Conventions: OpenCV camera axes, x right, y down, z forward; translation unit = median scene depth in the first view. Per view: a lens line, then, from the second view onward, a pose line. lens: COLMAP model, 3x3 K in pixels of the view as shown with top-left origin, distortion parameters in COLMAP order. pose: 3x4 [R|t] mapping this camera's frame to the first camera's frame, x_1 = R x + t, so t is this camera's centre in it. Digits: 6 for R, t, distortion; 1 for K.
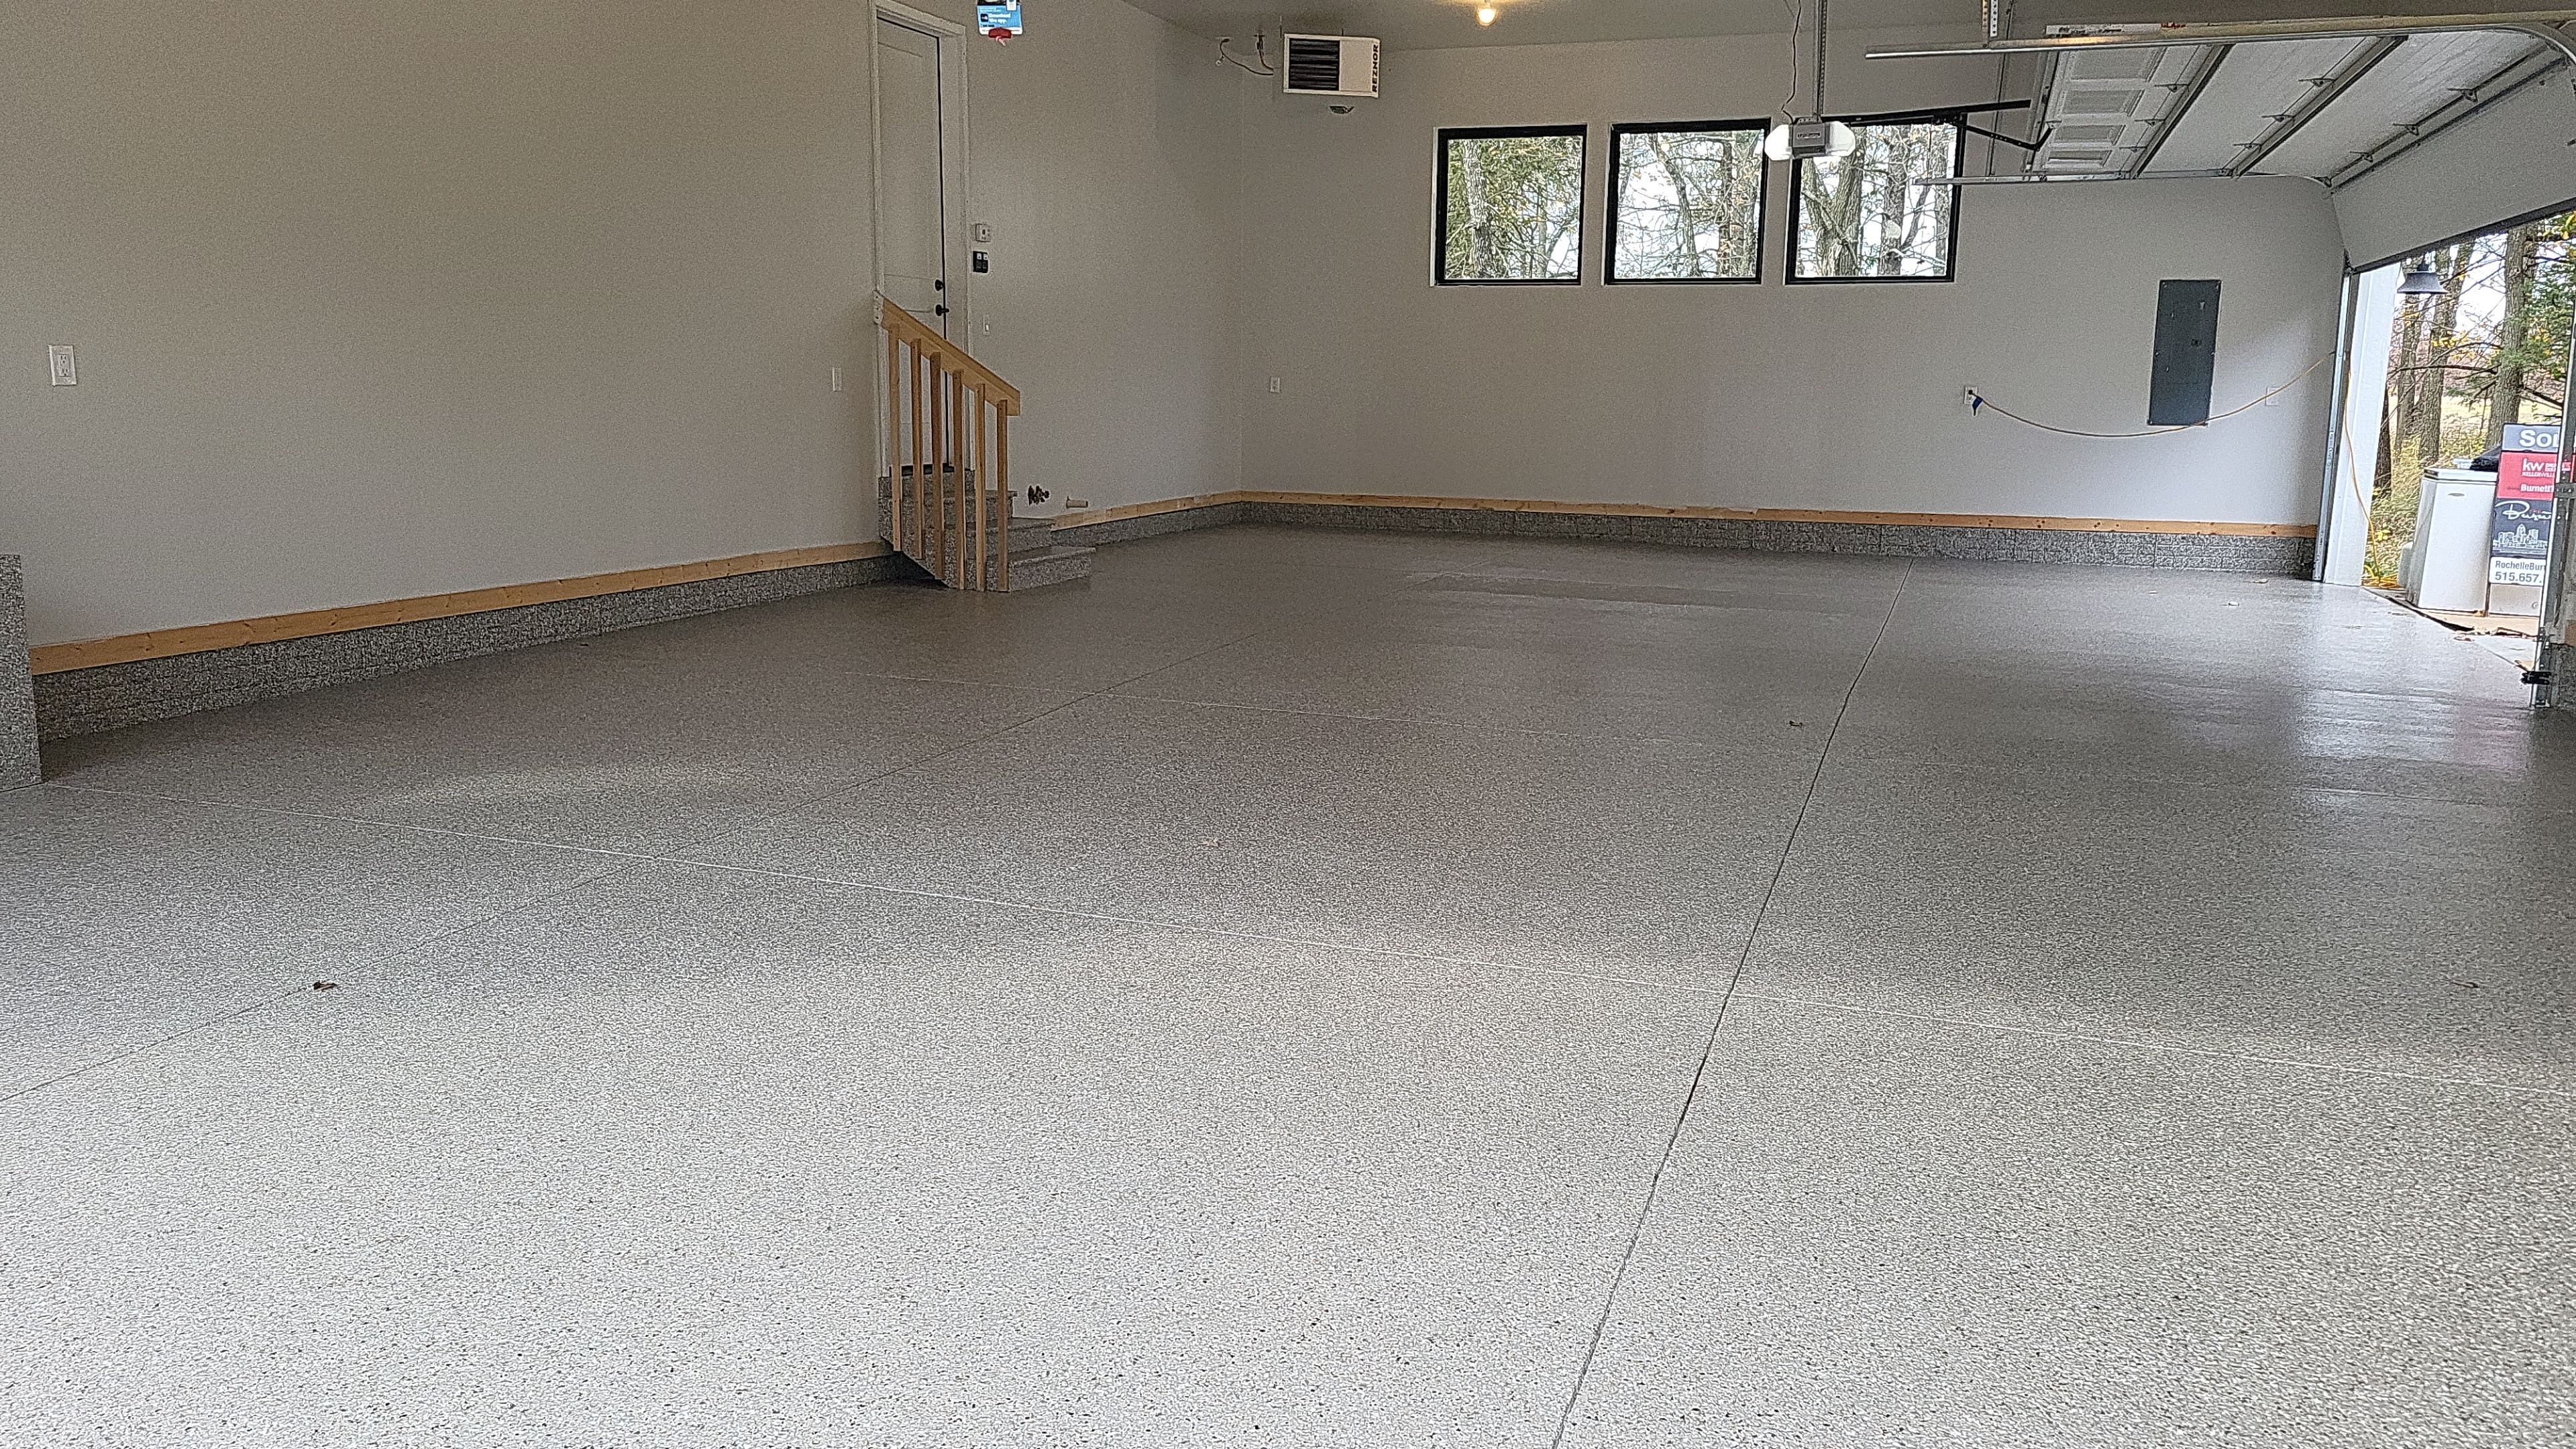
lens RADIAL K [[1981.0, 0, 1275.9], [0, 1981.0, 724.4], [0, 0, 1]] dist [0.081543, -0.056807]
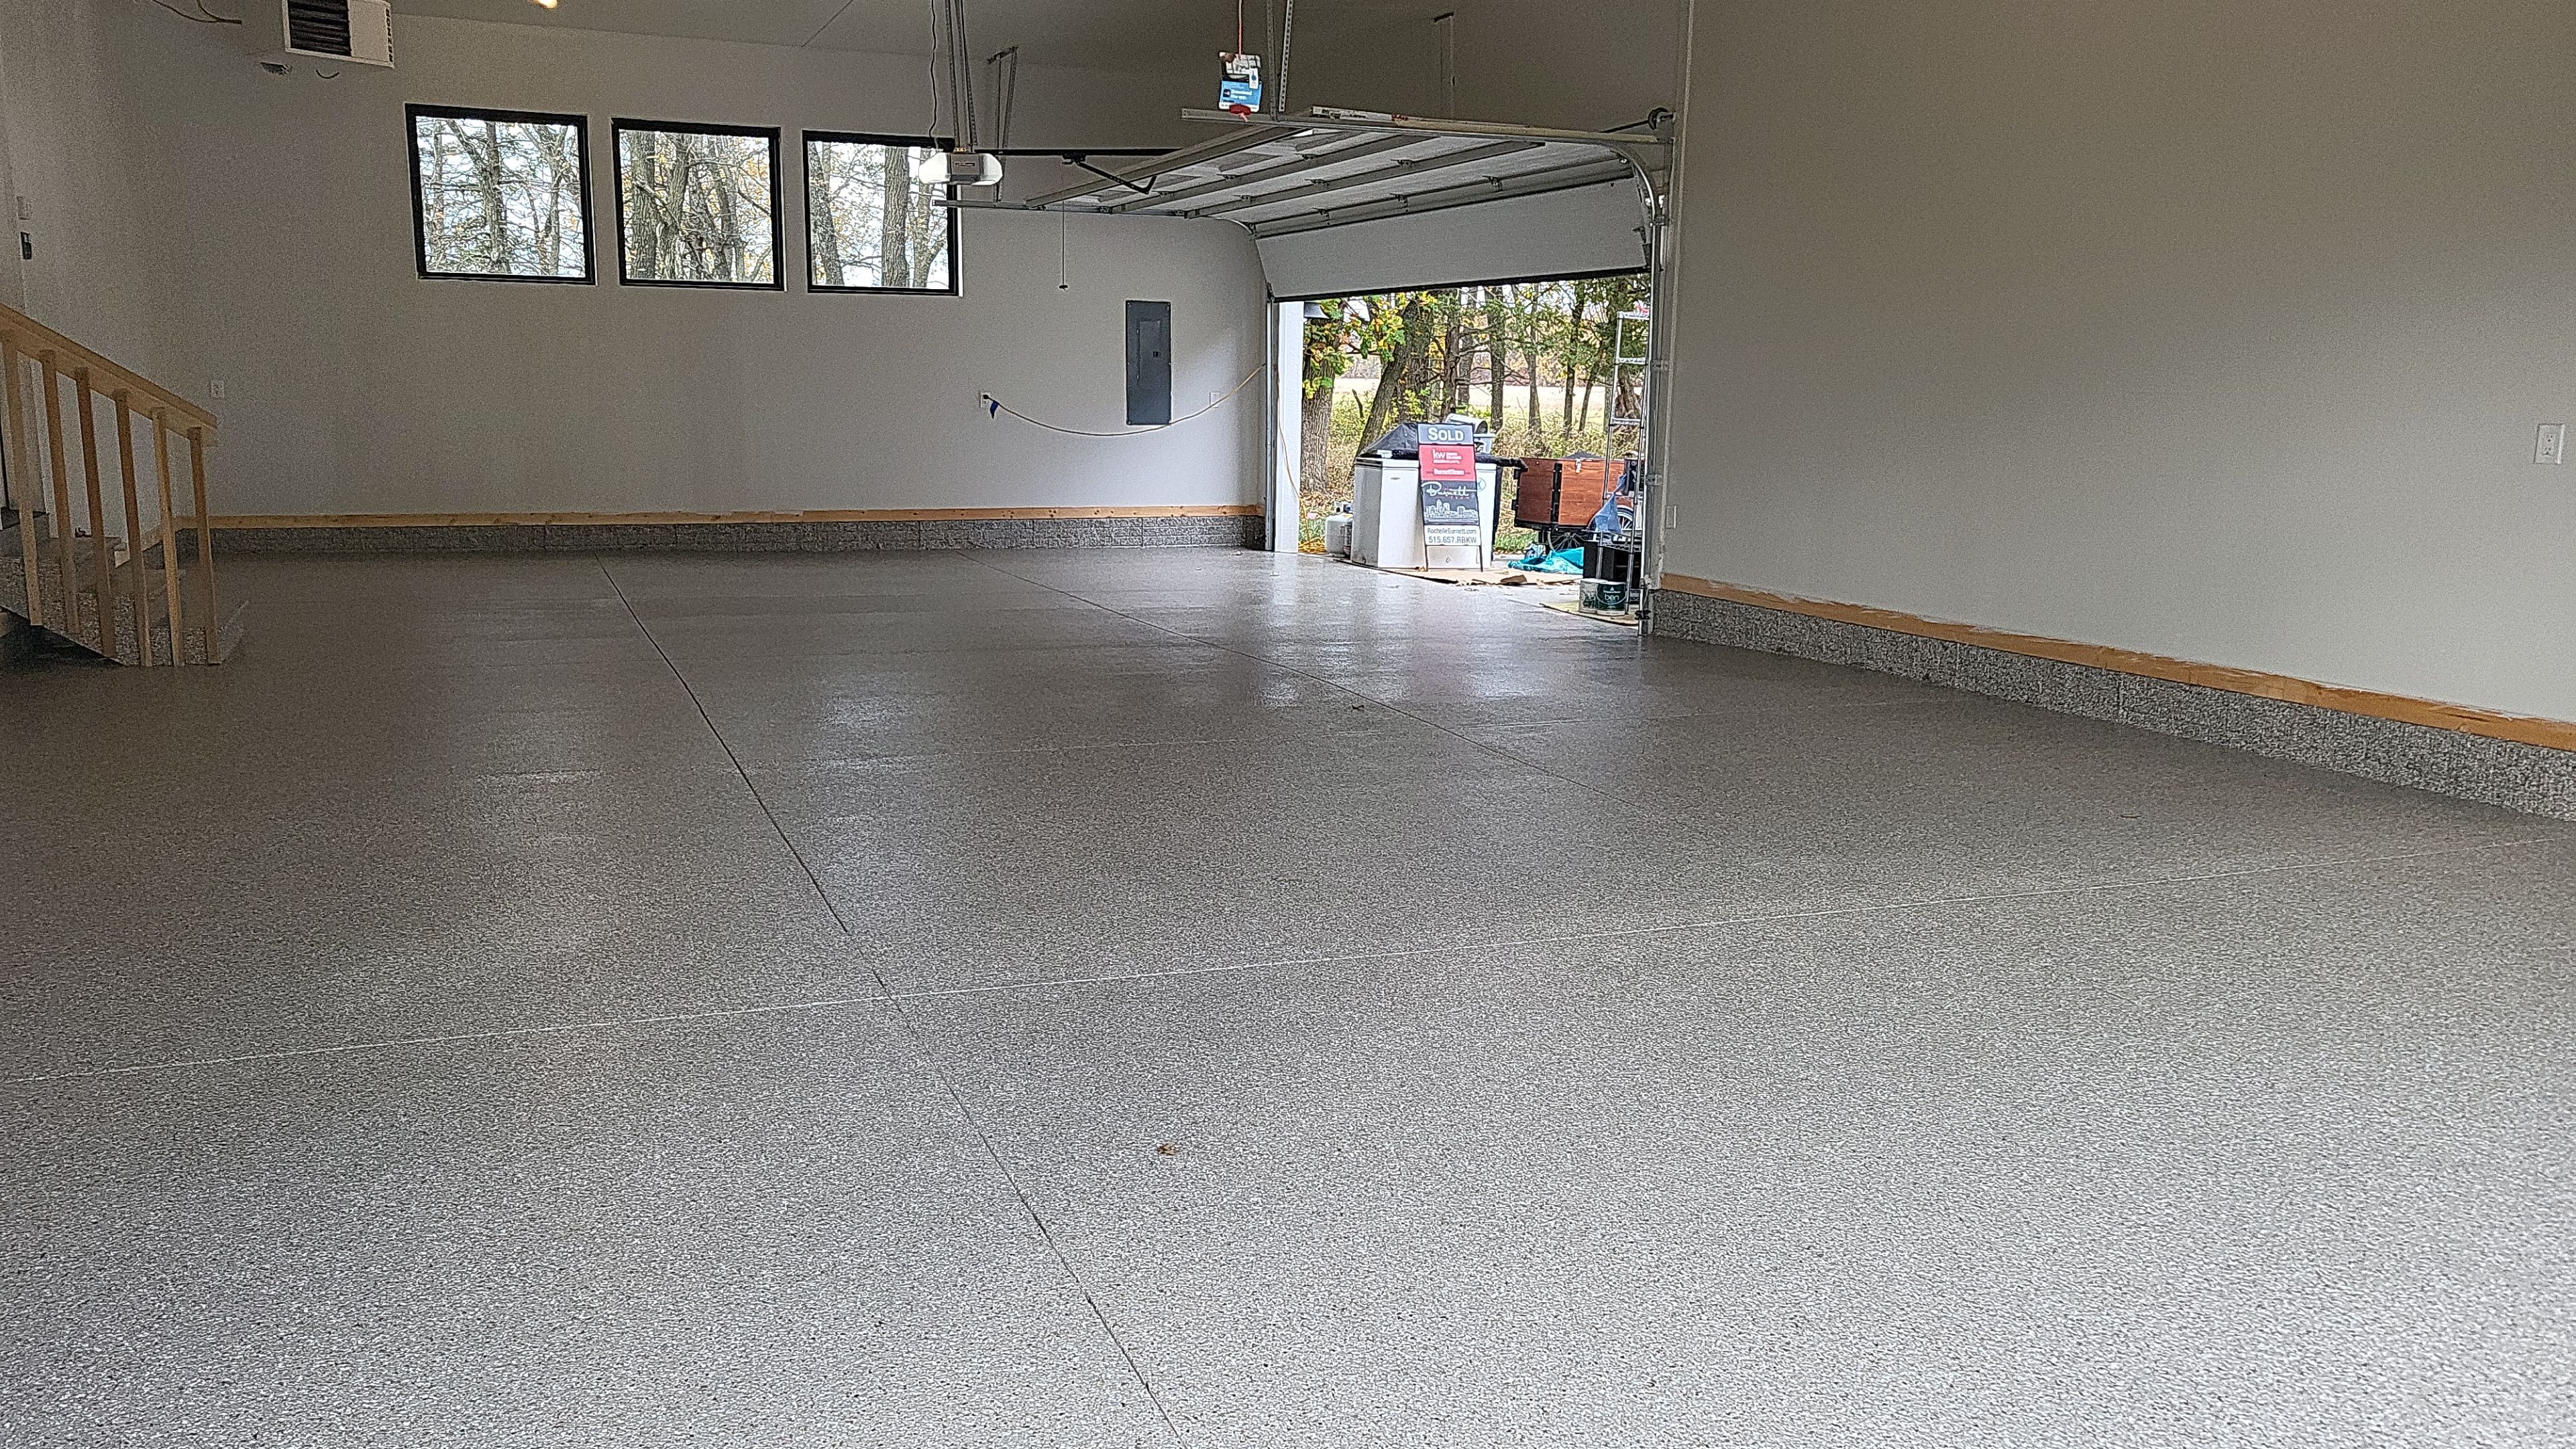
lens RADIAL K [[1981.0, 0, 1275.9], [0, 1981.0, 724.4], [0, 0, 1]] dist [0.081543, -0.056807]
pose [[0.752724, -0.121151, 0.647093, -0.272191], [0.113456, 0.992087, 0.053766, -0.029882], [-0.648486, 0.032946, 0.760513, 0.077515]]
